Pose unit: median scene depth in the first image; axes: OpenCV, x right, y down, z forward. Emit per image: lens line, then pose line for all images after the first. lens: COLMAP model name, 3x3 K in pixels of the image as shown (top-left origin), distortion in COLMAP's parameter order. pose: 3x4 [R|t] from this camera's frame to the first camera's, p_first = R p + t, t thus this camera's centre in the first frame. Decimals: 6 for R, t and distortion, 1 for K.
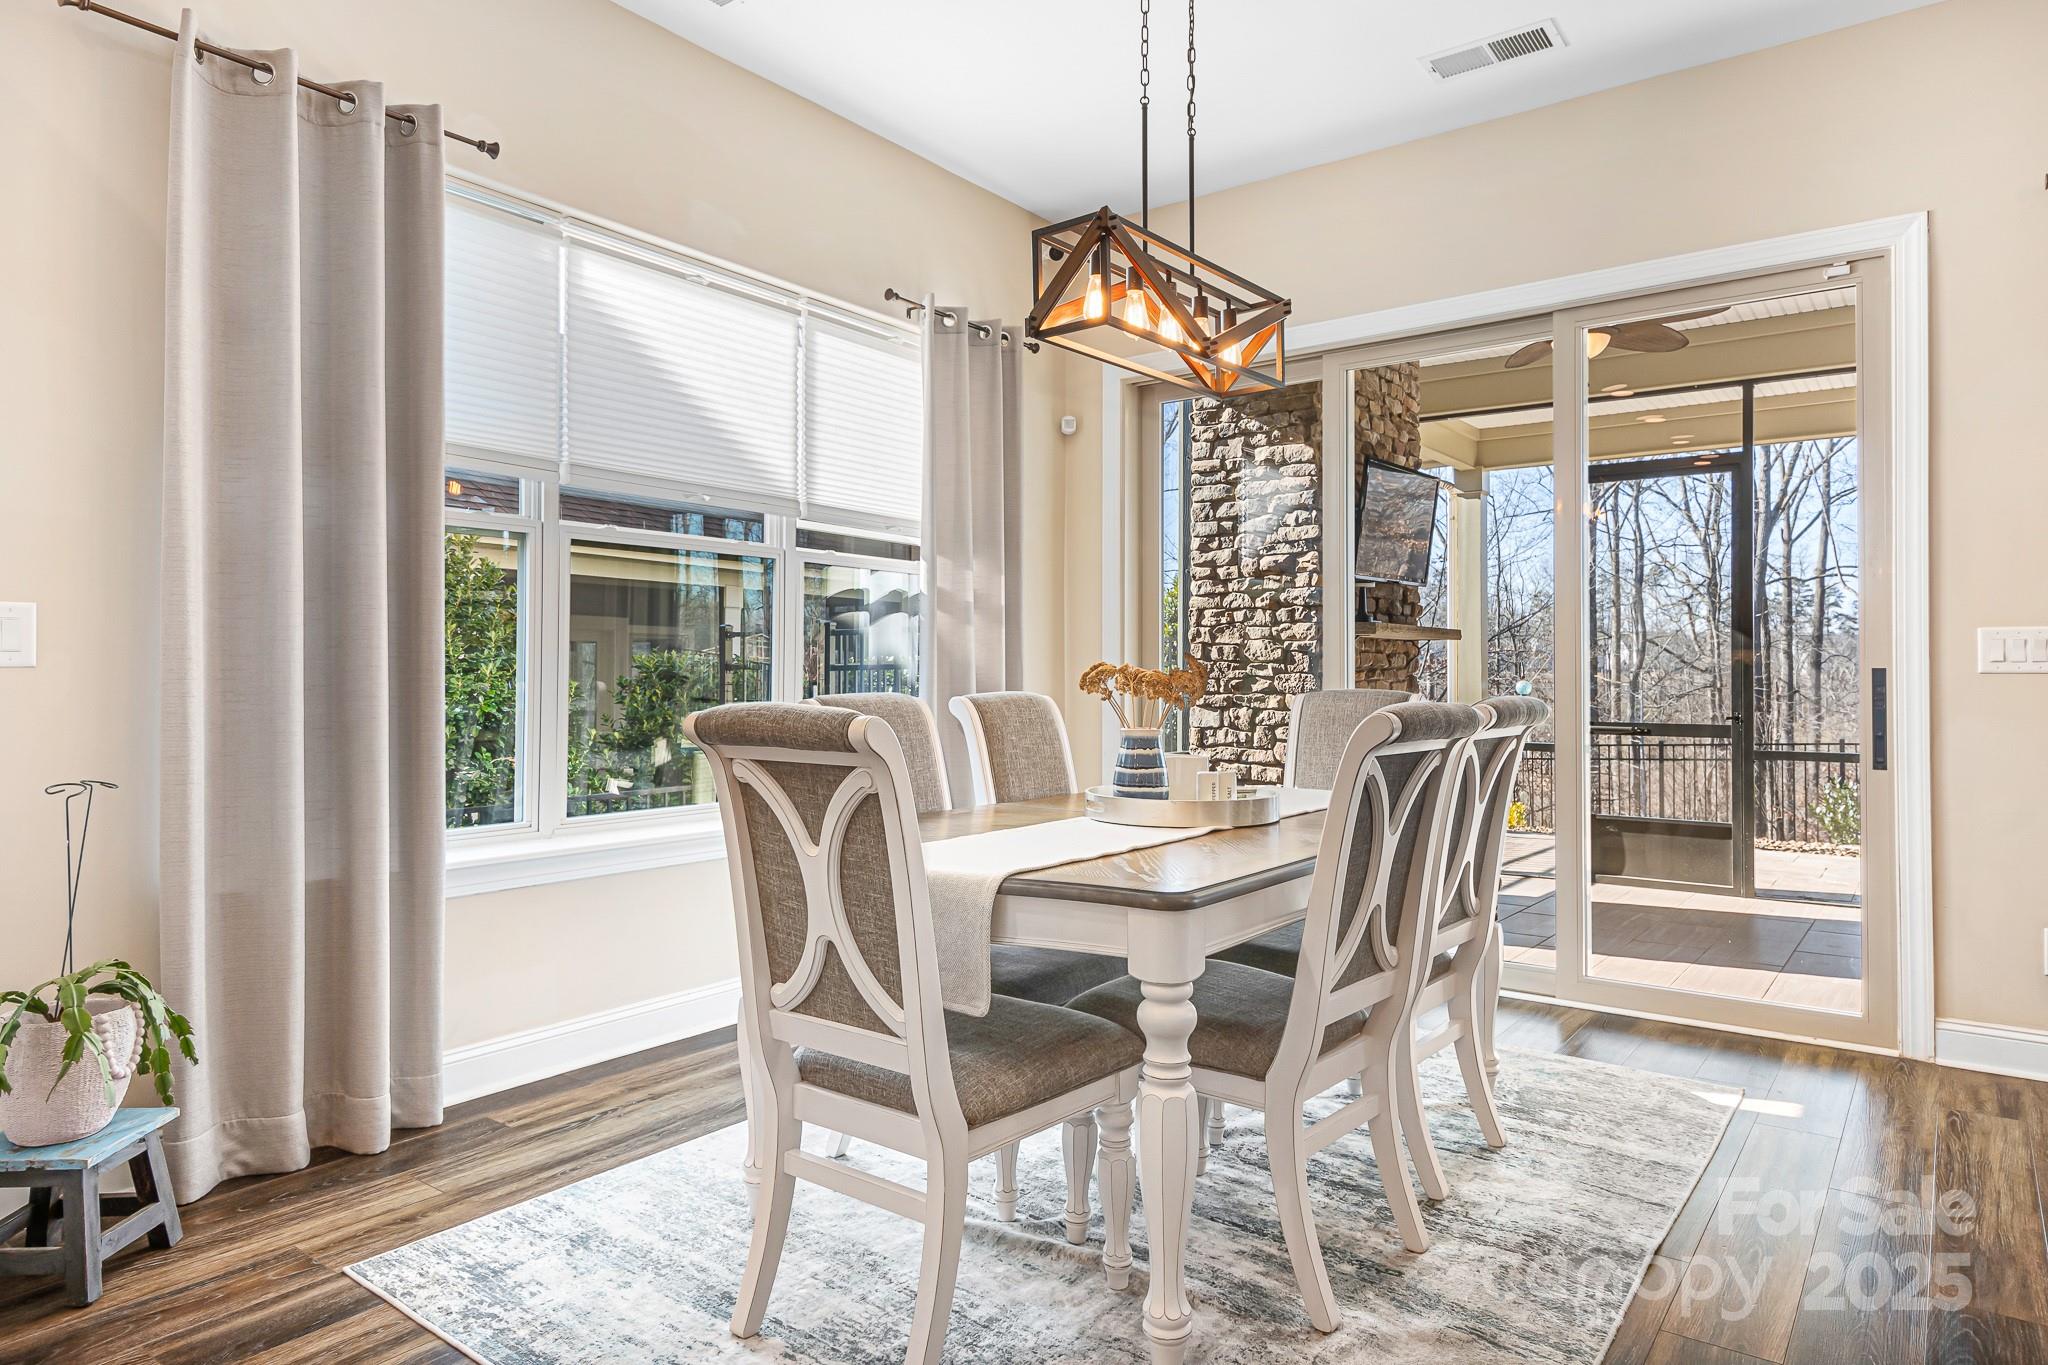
lens RADIAL K [[1204.3, 0, 1009.7], [0, 1204.3, 654.5], [0, 0, 1]] dist [0.023260, -0.000655]
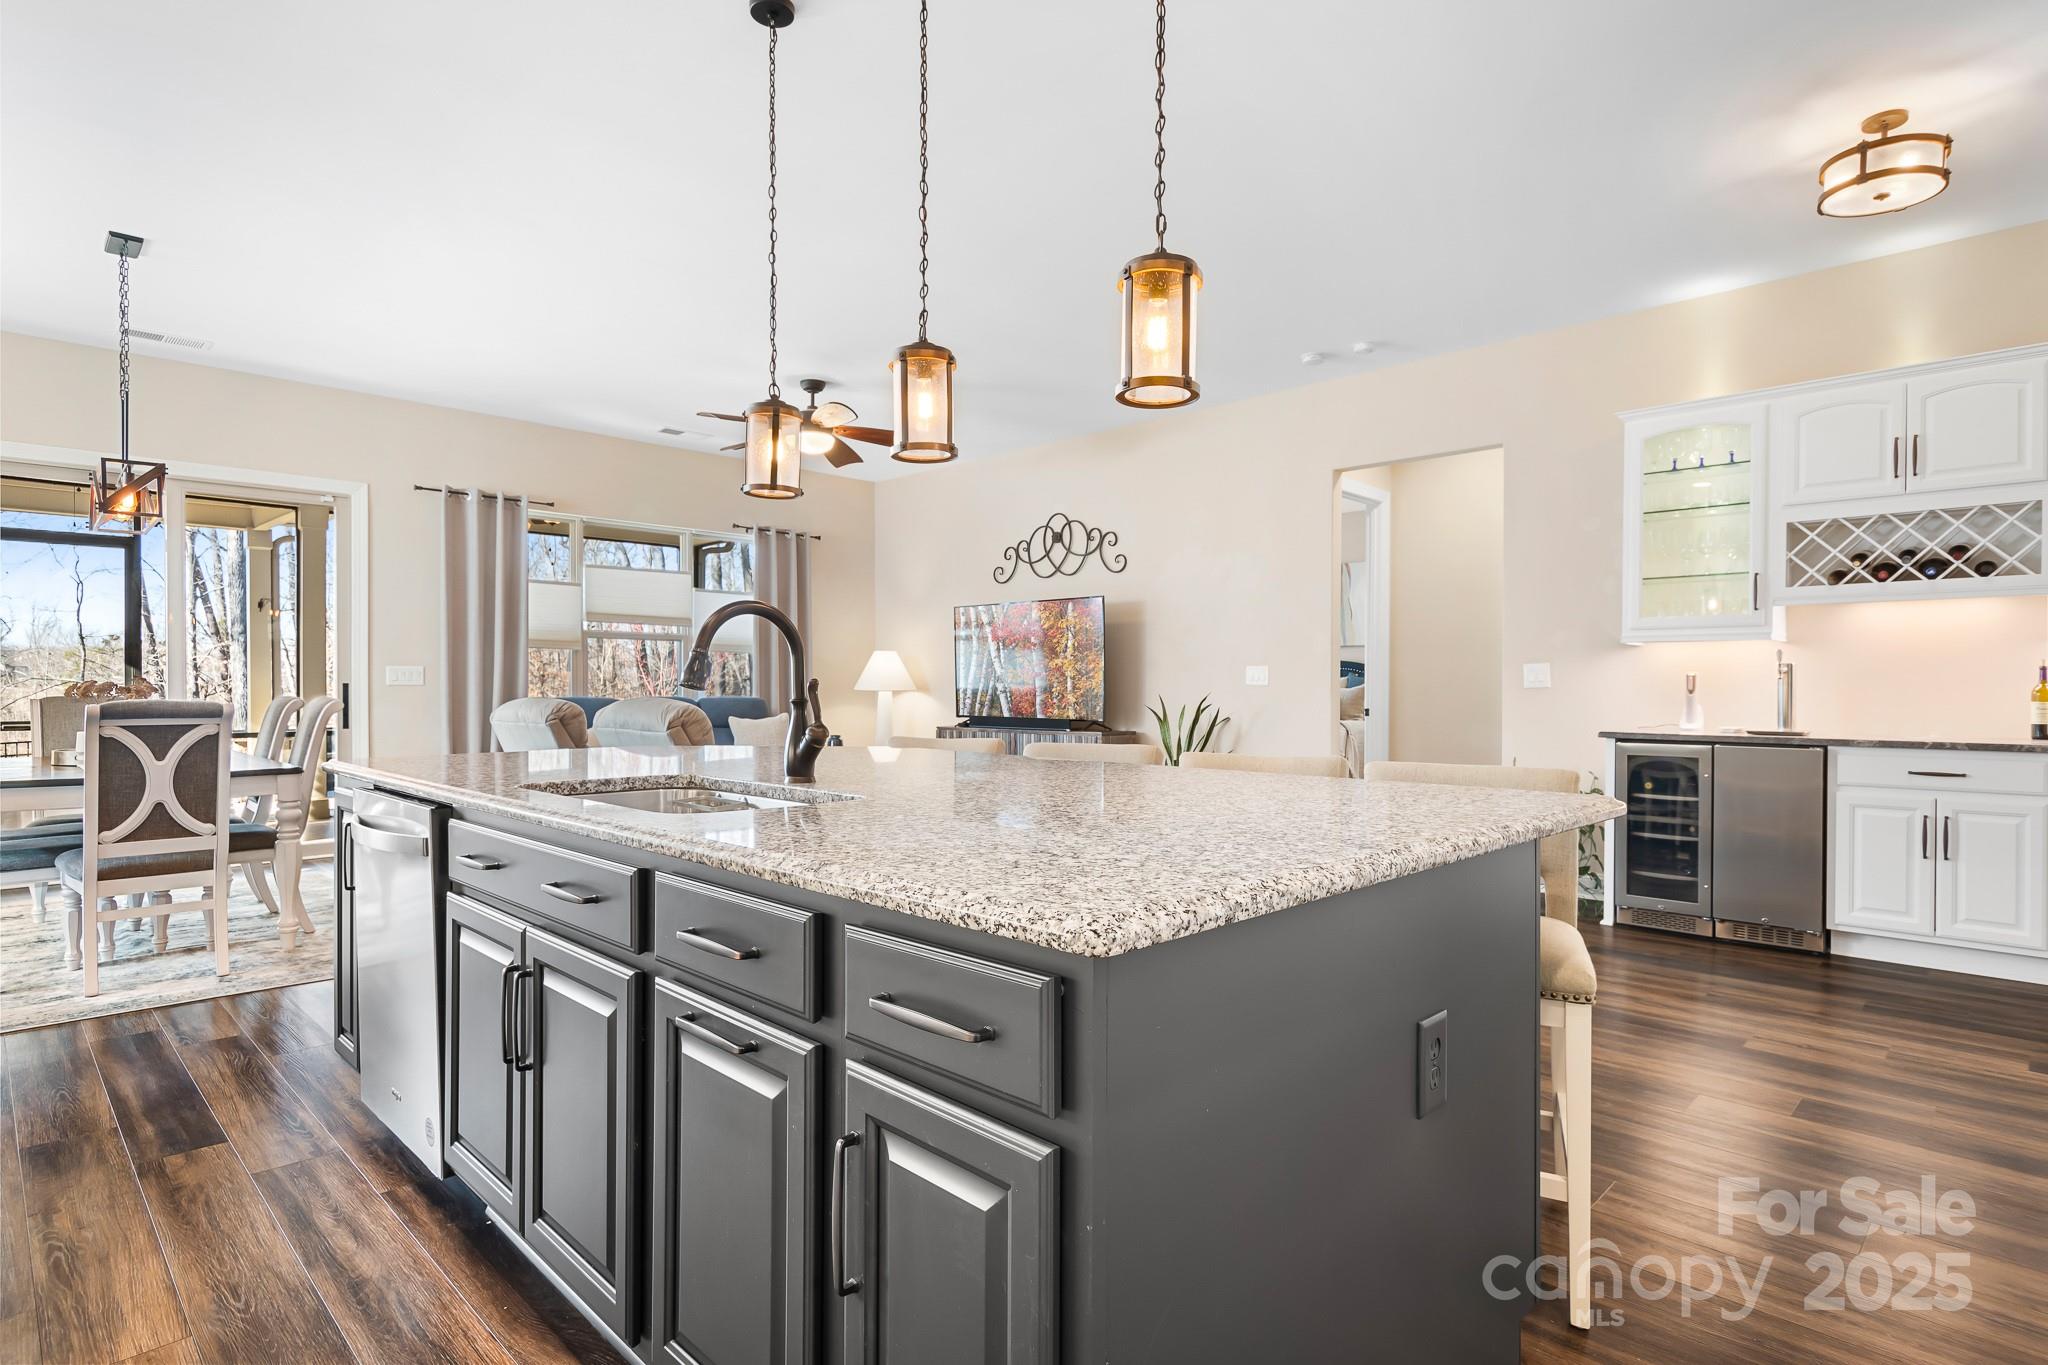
lens RADIAL K [[1055.9, 0, 1031.3], [0, 1055.9, 698.0], [0, 0, 1]] dist [0.016776, -0.006155]
pose [[0.126765, -0.014011, 0.991834, -1.263312], [-0.015108, 0.999757, 0.016054, -0.012604], [-0.991818, -0.017020, 0.126523, -0.585955]]
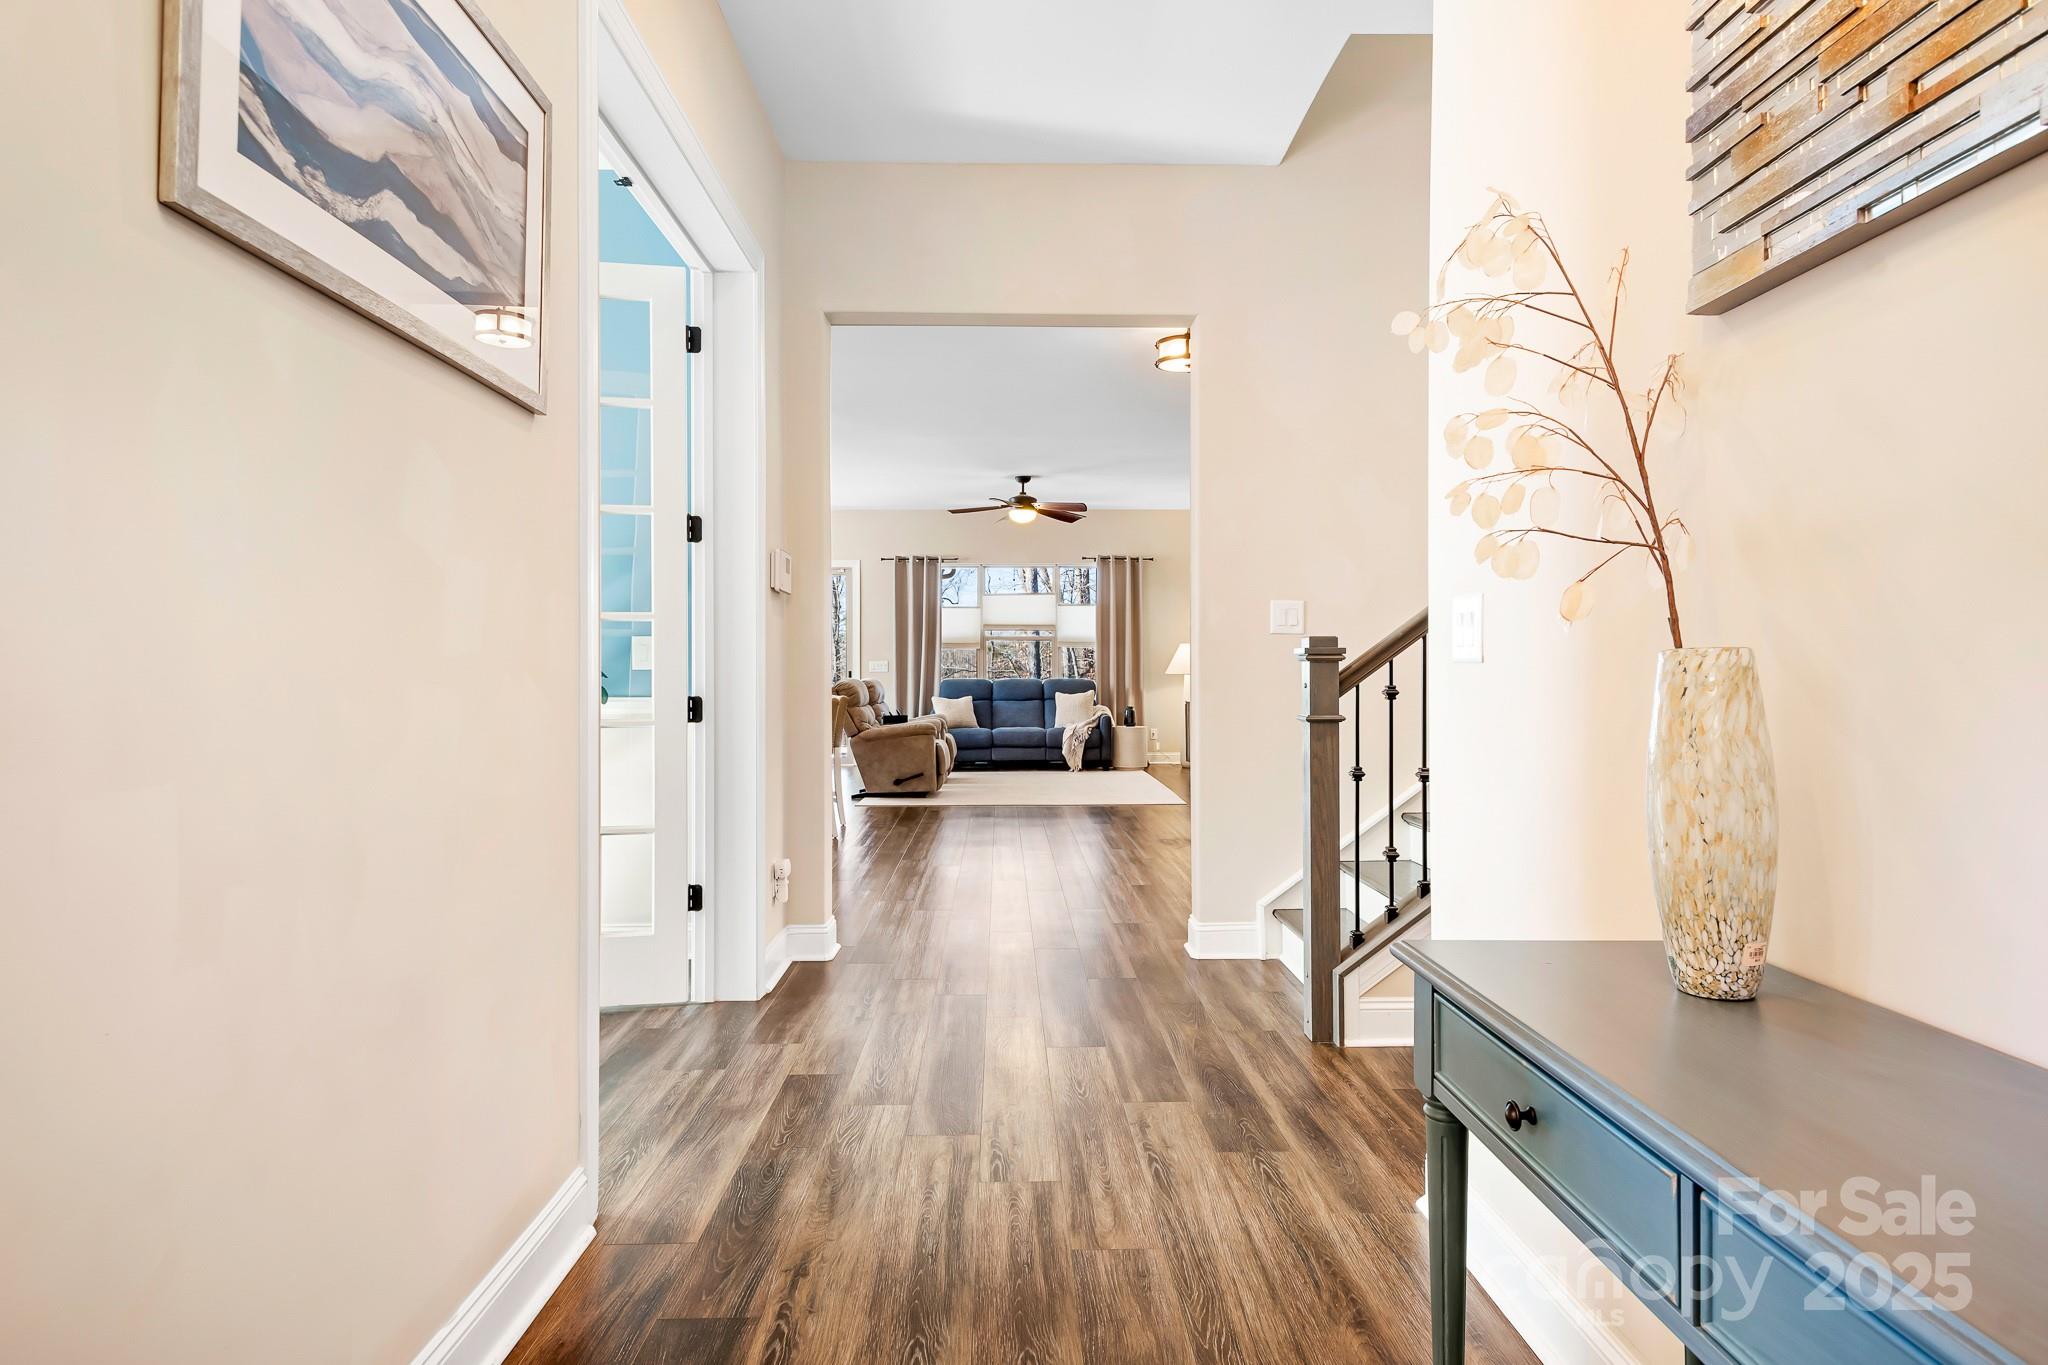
lens RADIAL K [[1155.3, 0, 1021.8], [0, 1155.3, 695.9], [0, 0, 1]] dist [0.020401, -0.007188]
pose [[0.781612, -0.018397, 0.623494, -1.475537], [-0.003149, 0.999436, 0.033437, -0.040196], [-0.623757, -0.028098, 0.781113, -2.820320]]
